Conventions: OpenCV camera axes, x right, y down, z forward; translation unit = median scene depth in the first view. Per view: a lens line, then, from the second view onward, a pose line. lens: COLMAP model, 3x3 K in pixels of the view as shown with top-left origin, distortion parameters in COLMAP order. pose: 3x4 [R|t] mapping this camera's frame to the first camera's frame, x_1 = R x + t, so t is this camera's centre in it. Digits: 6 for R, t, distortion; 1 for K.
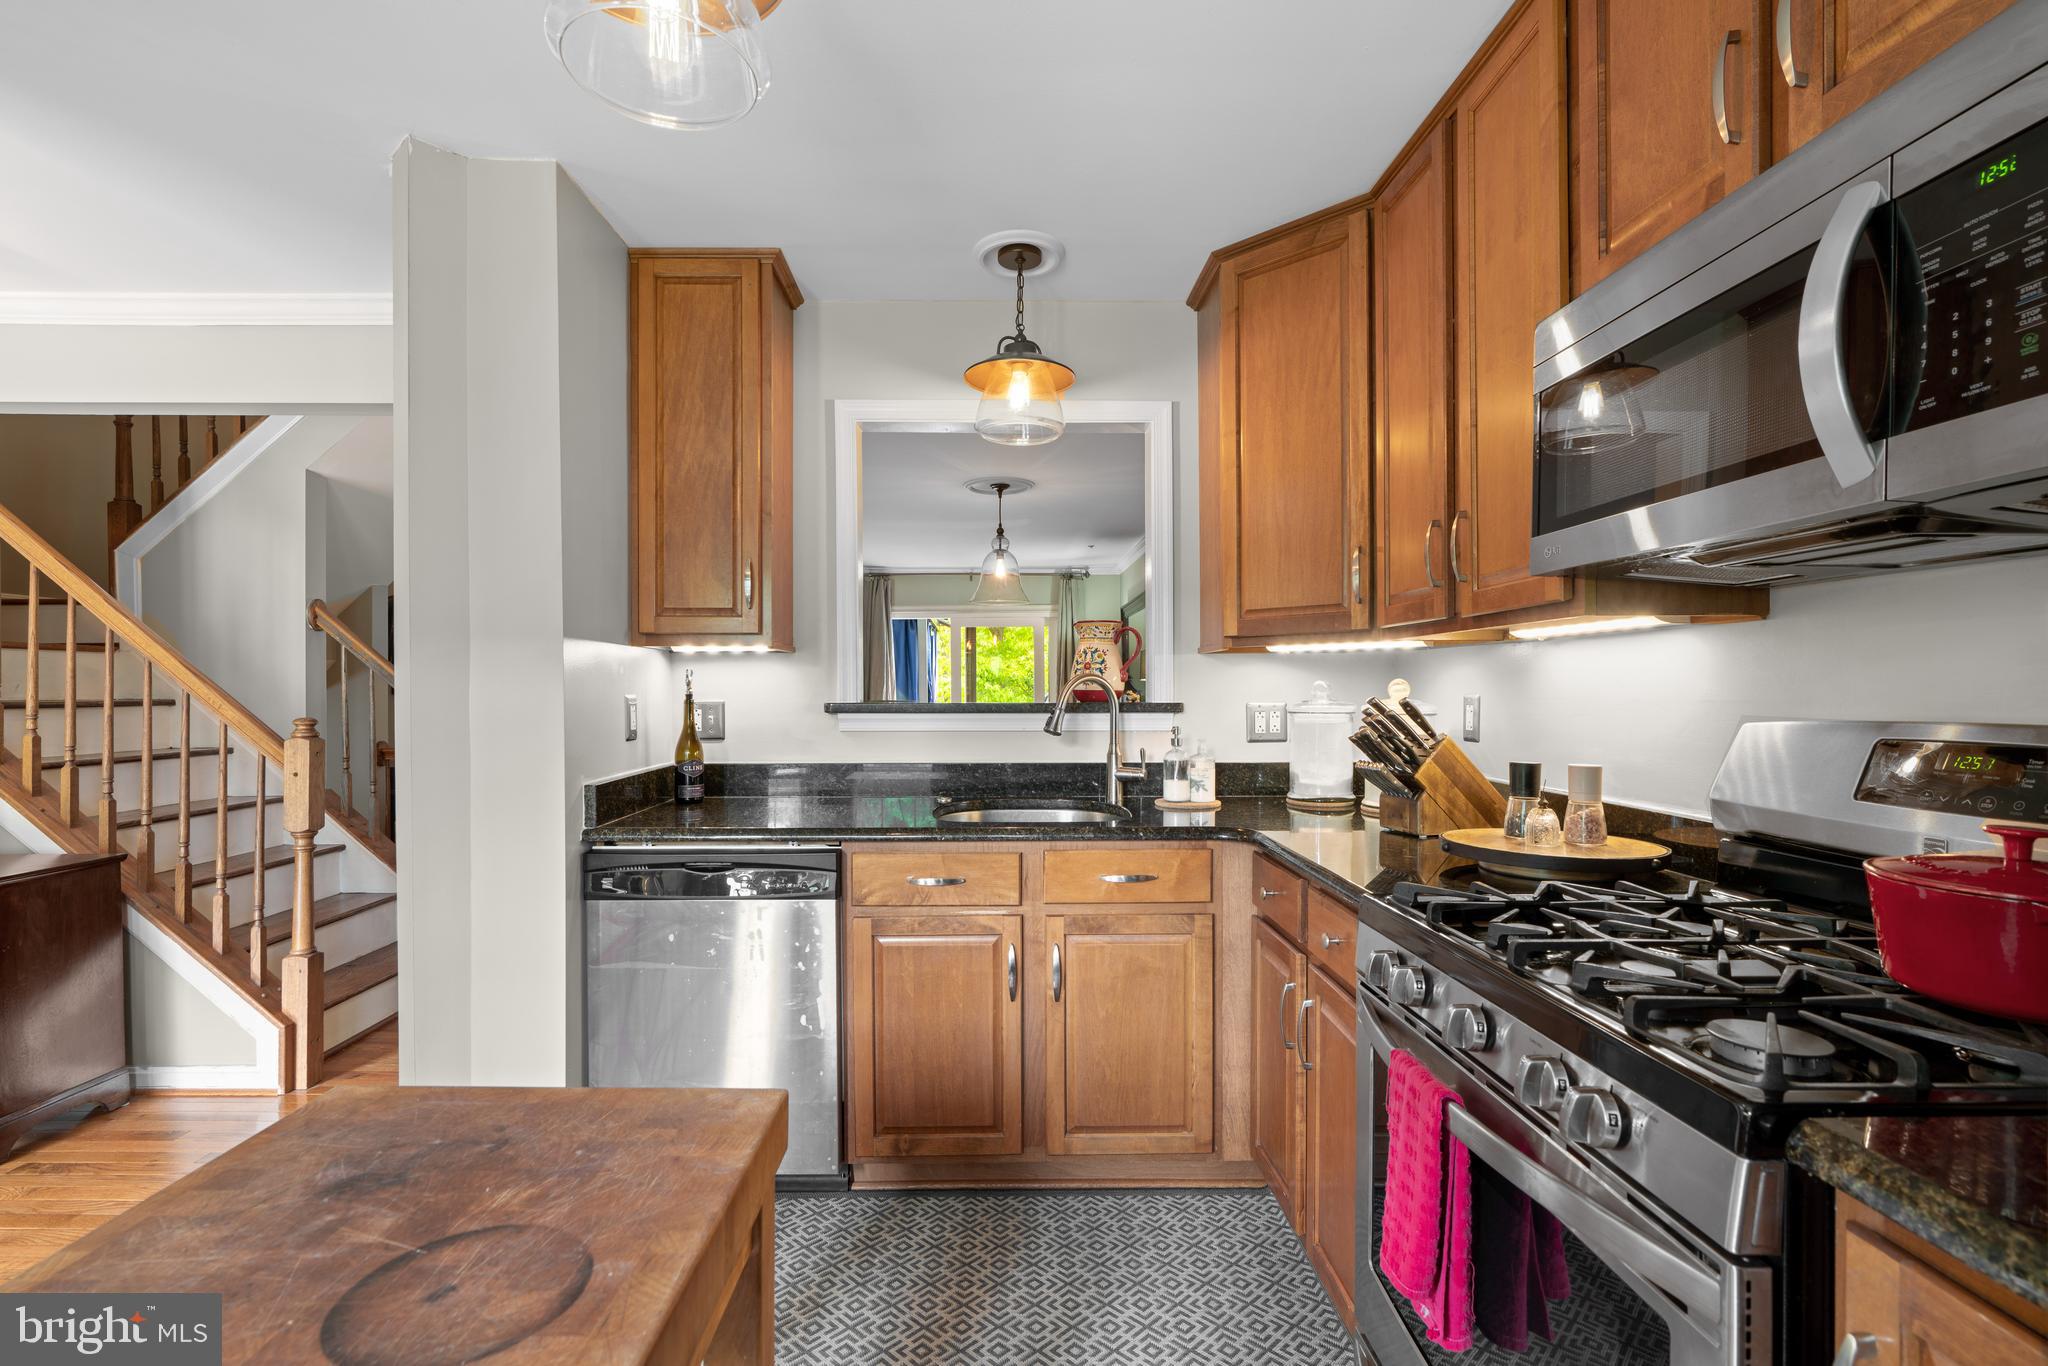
lens RADIAL K [[928.8, 0, 1023.2], [0, 928.8, 690.2], [0, 0, 1]] dist [0.020348, 0.000344]
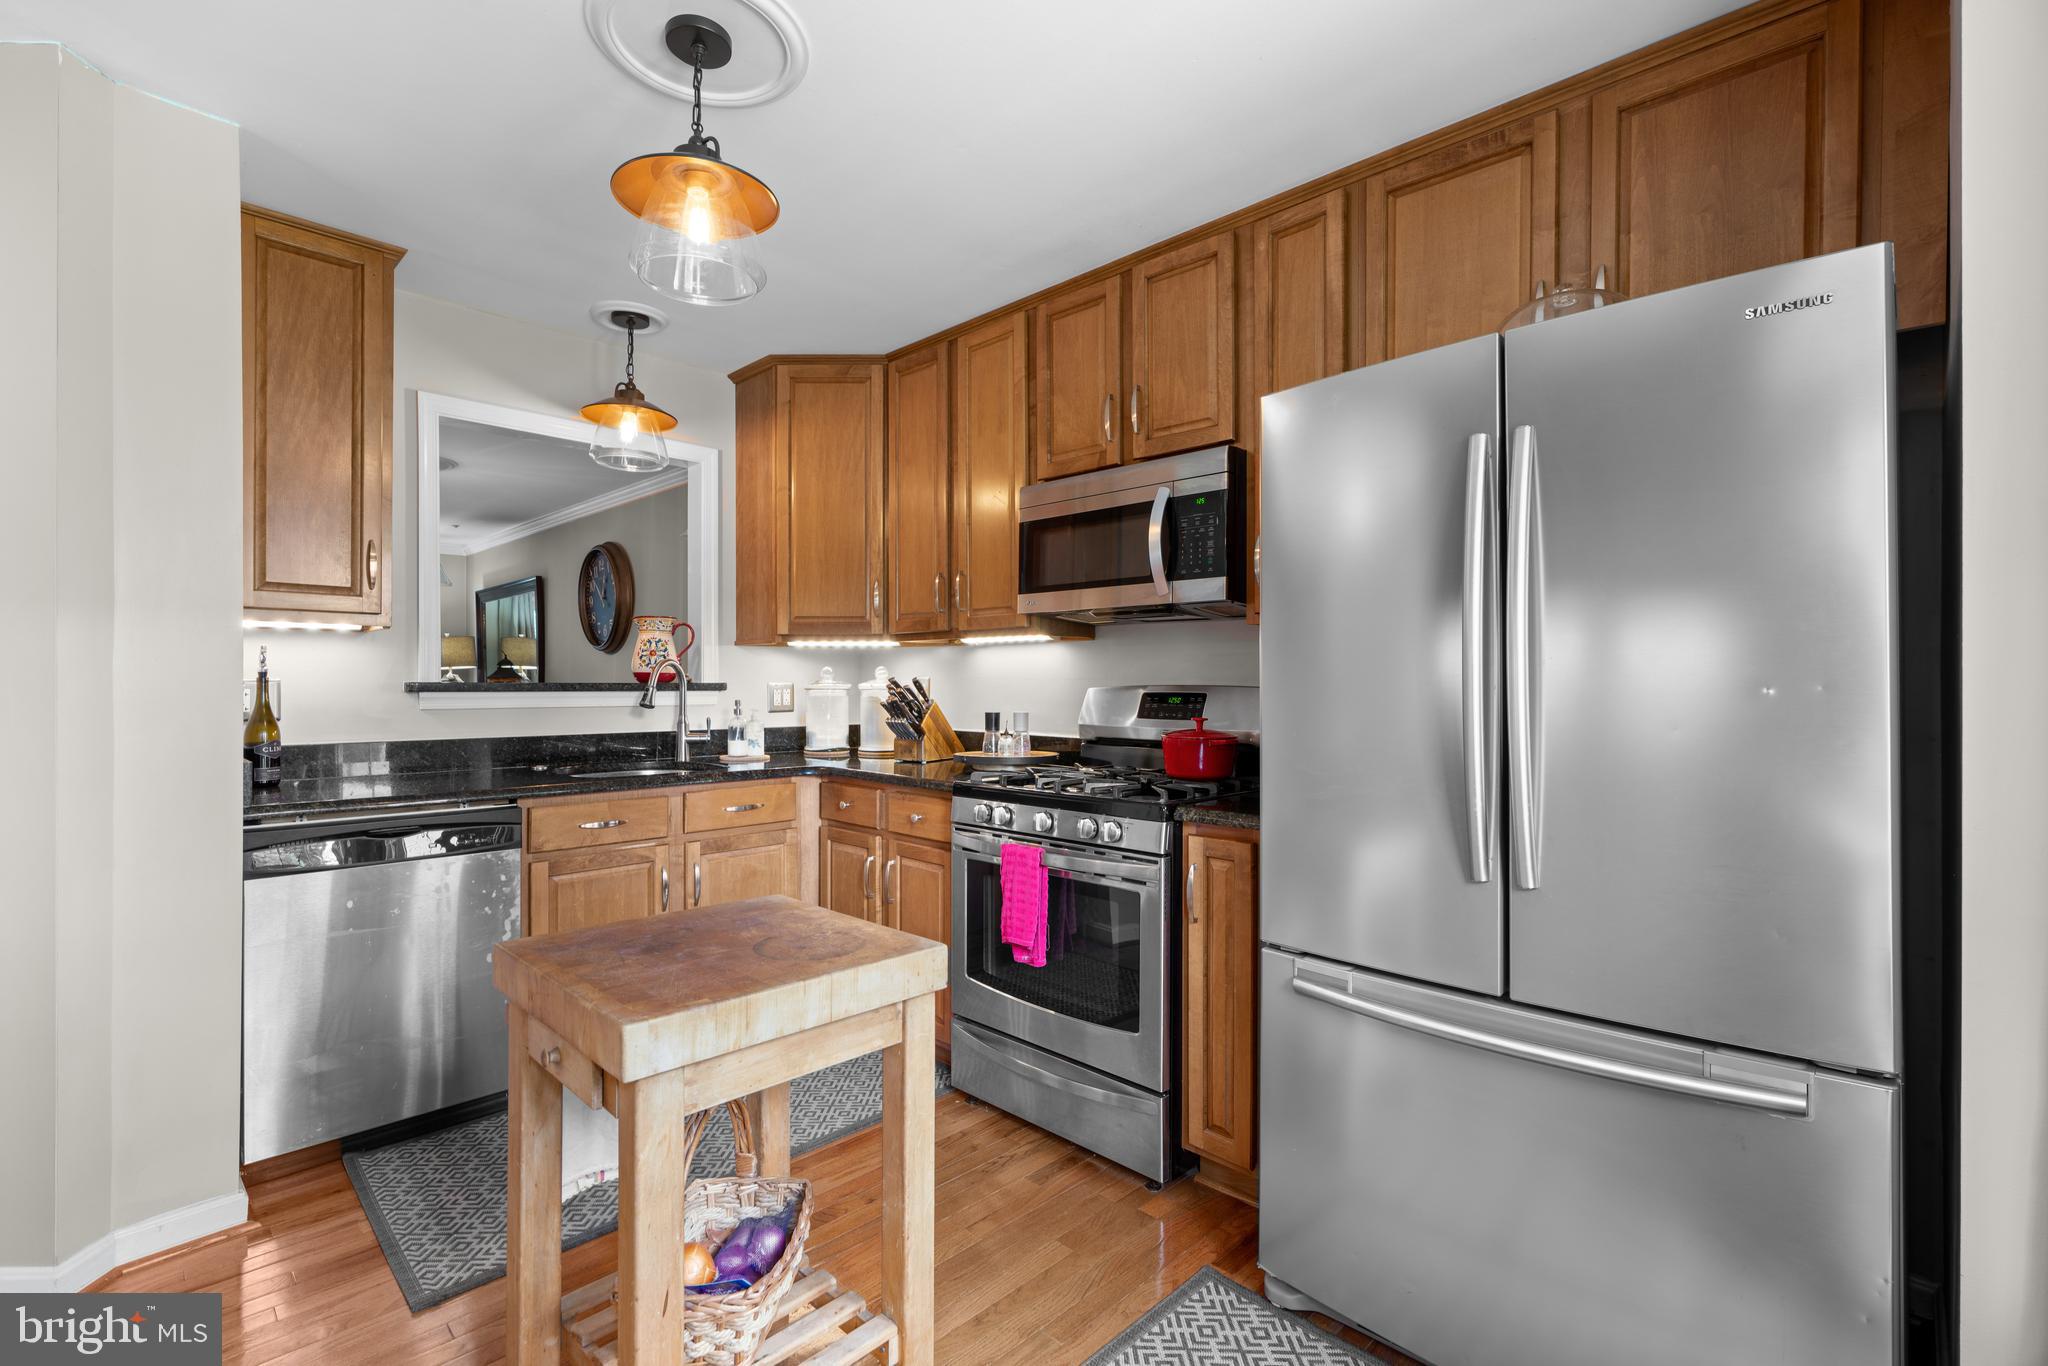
lens RADIAL K [[928.8, 0, 1023.2], [0, 928.8, 690.2], [0, 0, 1]] dist [0.020348, 0.000344]
pose [[0.707313, -0.004071, 0.706889, -0.523337], [-0.002798, 0.999959, 0.008559, 0.013135], [-0.706895, -0.008032, 0.707273, -0.245554]]
